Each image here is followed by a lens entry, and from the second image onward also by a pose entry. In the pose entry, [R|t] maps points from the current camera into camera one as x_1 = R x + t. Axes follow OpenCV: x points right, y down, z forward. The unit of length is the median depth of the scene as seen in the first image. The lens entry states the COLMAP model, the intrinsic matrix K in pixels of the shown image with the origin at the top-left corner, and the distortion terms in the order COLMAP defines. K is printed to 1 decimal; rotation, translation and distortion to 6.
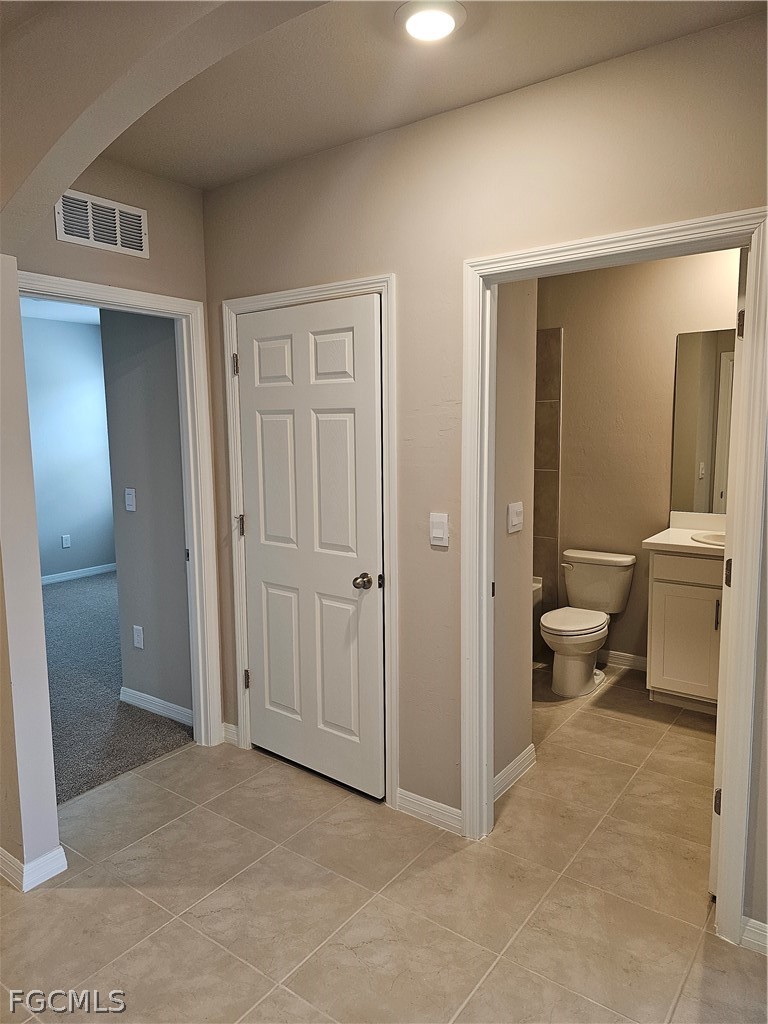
lens RADIAL K [[689.5, 0, 380.0], [0, 689.5, 514.9], [0, 0, 1]] dist [0.061436, -0.034292]
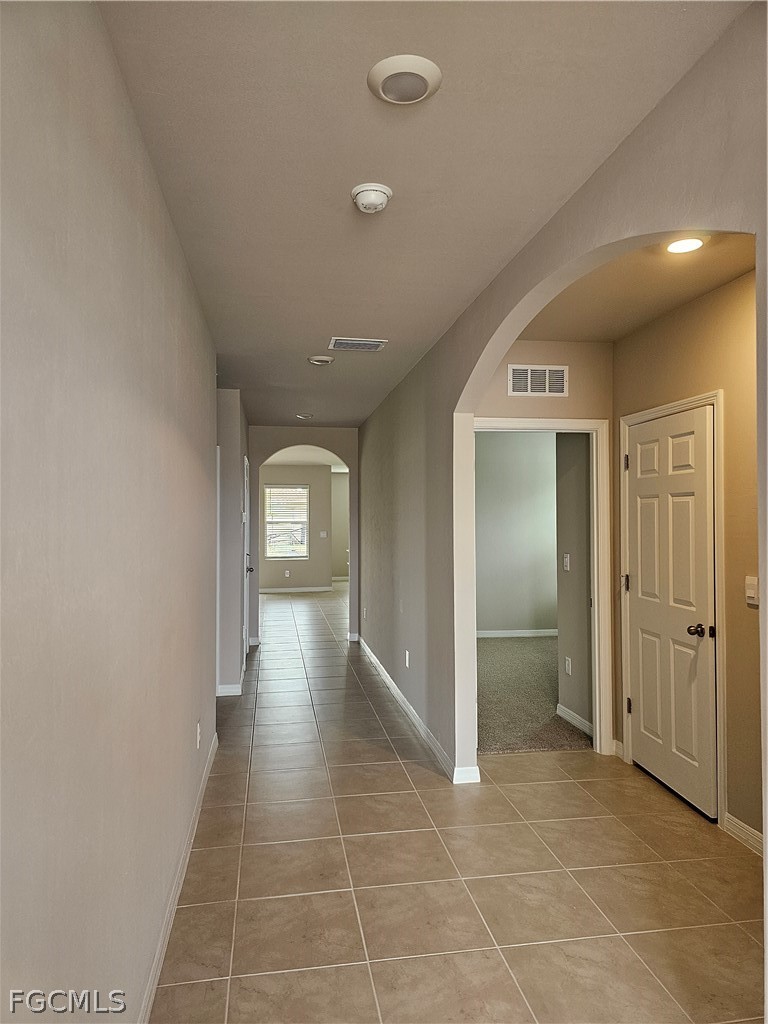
lens RADIAL K [[689.5, 0, 387.8], [0, 689.5, 512.8], [0, 0, 1]] dist [0.061436, -0.034292]
pose [[0.721445, -0.005675, -0.692449, 0.424767], [-0.080171, 0.992558, -0.091663, 0.044309], [0.687815, 0.121645, 0.715620, -0.293442]]
